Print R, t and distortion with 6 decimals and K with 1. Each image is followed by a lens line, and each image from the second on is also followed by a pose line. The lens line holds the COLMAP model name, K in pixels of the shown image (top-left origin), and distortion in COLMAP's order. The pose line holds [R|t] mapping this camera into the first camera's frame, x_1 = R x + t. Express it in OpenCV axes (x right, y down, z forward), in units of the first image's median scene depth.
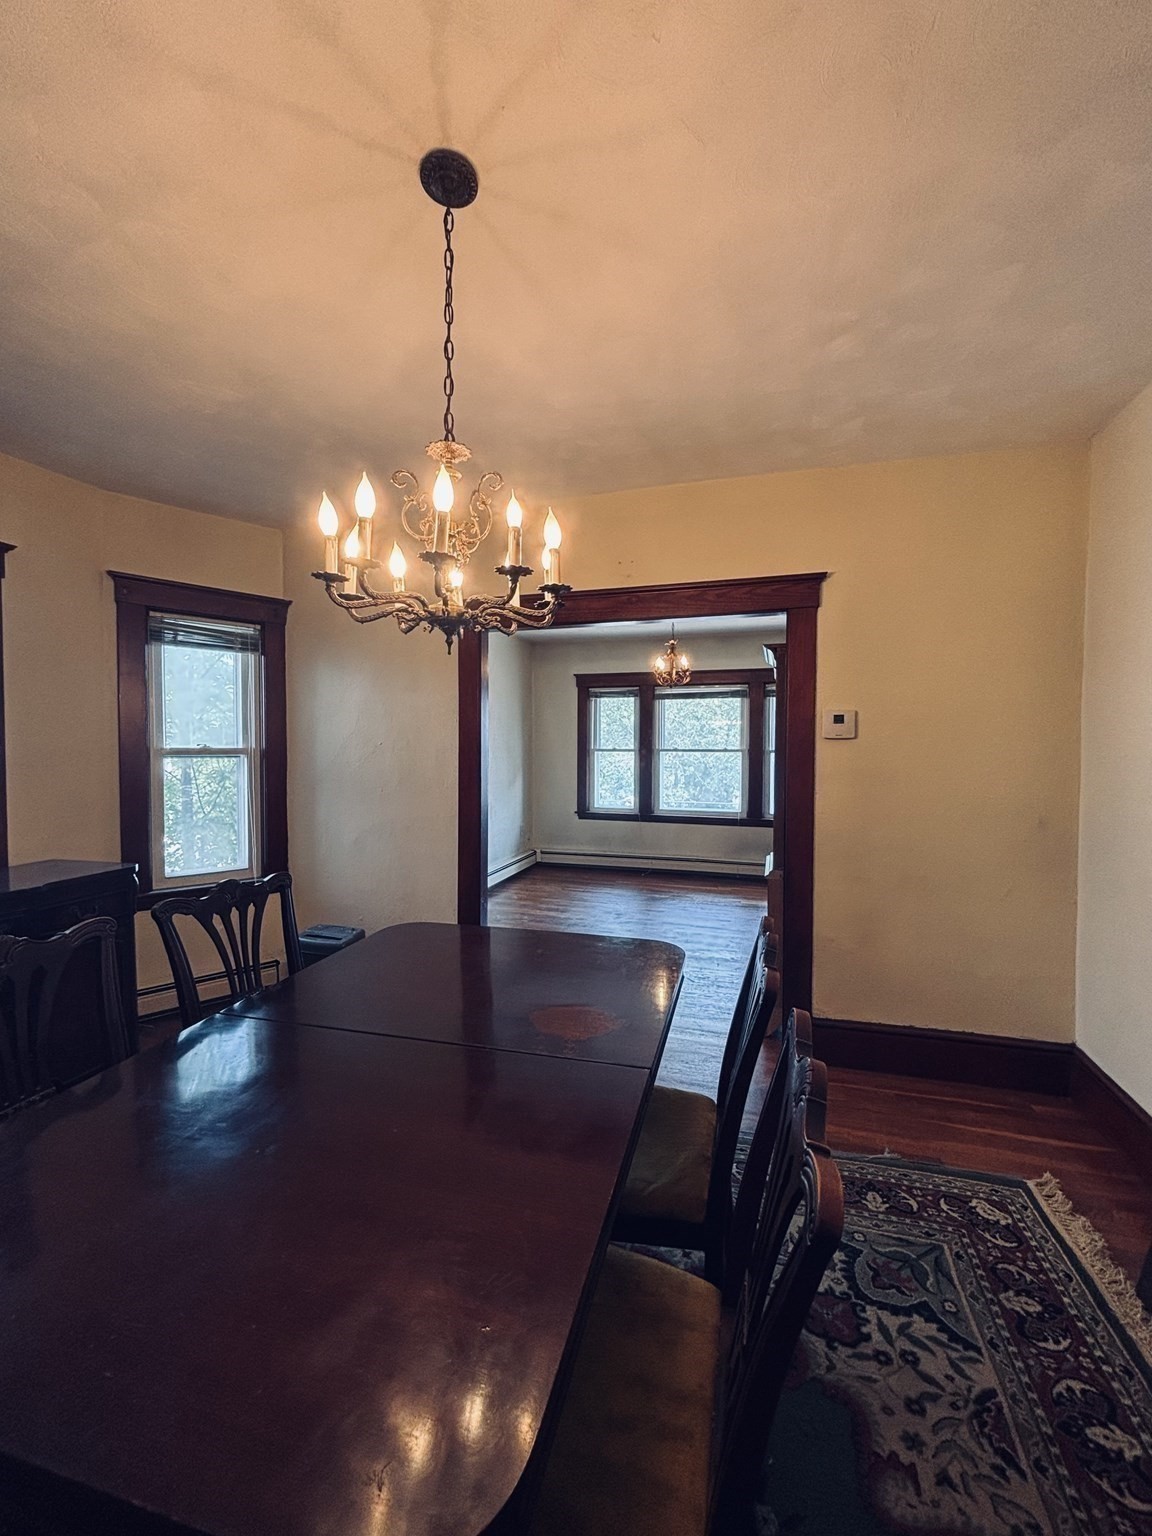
lens RADIAL K [[615.3, 0, 578.6], [0, 615.3, 763.5], [0, 0, 1]] dist [0.007329, -0.004332]
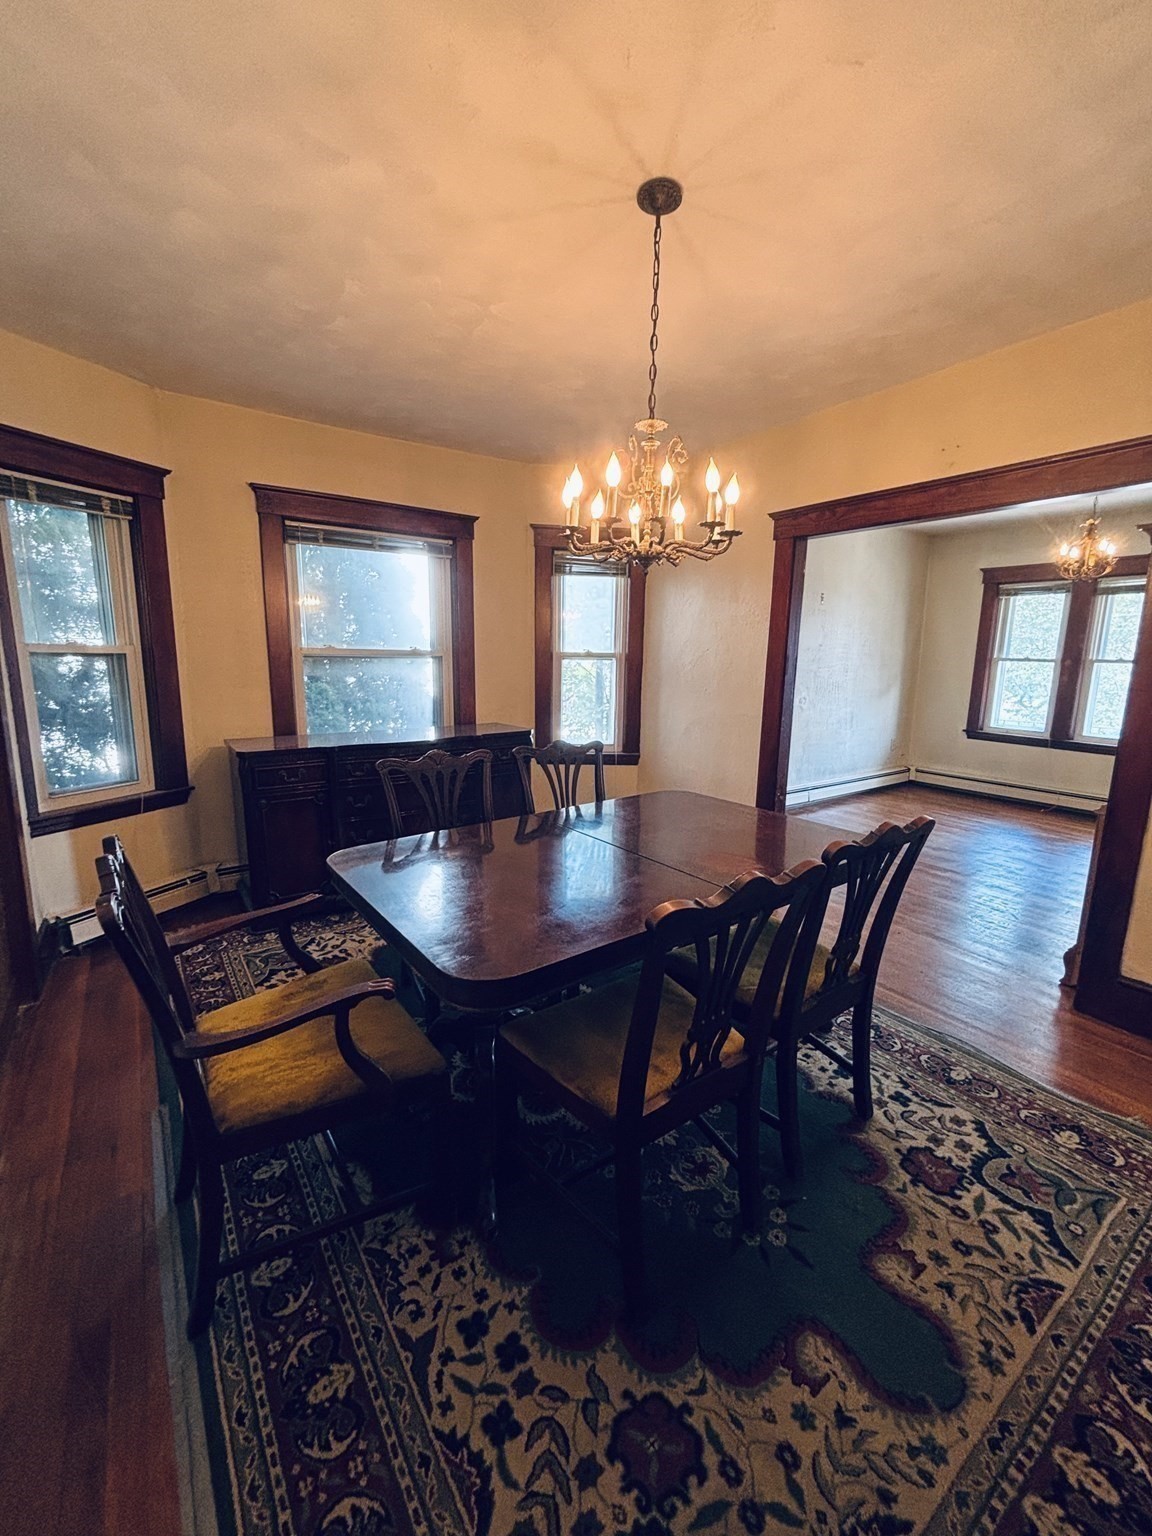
lens RADIAL K [[615.3, 0, 578.6], [0, 615.3, 763.5], [0, 0, 1]] dist [0.007329, -0.004332]
pose [[0.787668, 0.117861, -0.604722, 0.248183], [-0.026677, 0.987135, 0.157646, 0.002997], [0.615523, -0.108040, 0.780679, -0.095946]]
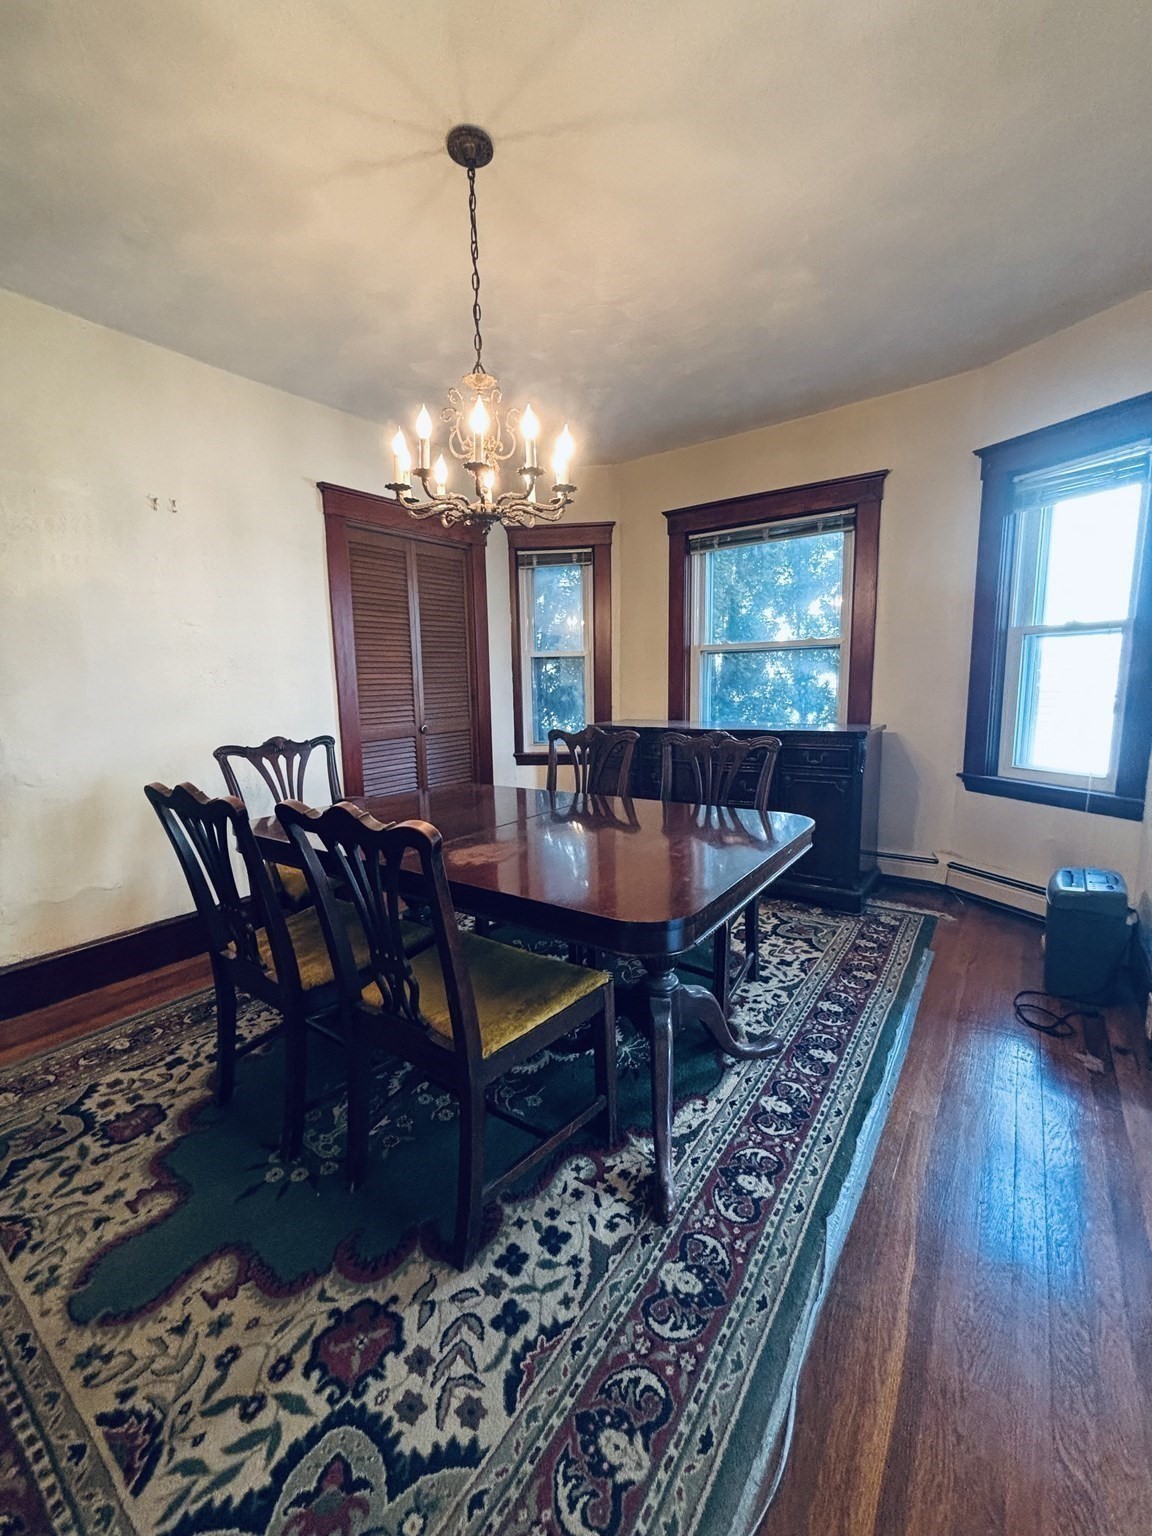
lens RADIAL K [[627.2, 0, 591.7], [0, 627.2, 738.1], [0, 0, 1]] dist [0.010441, -0.005472]
pose [[-0.328907, 0.107804, -0.938189, 0.482034], [0.002172, 0.993547, 0.113404, 0.036459], [0.944360, 0.035261, -0.327019, 0.753690]]
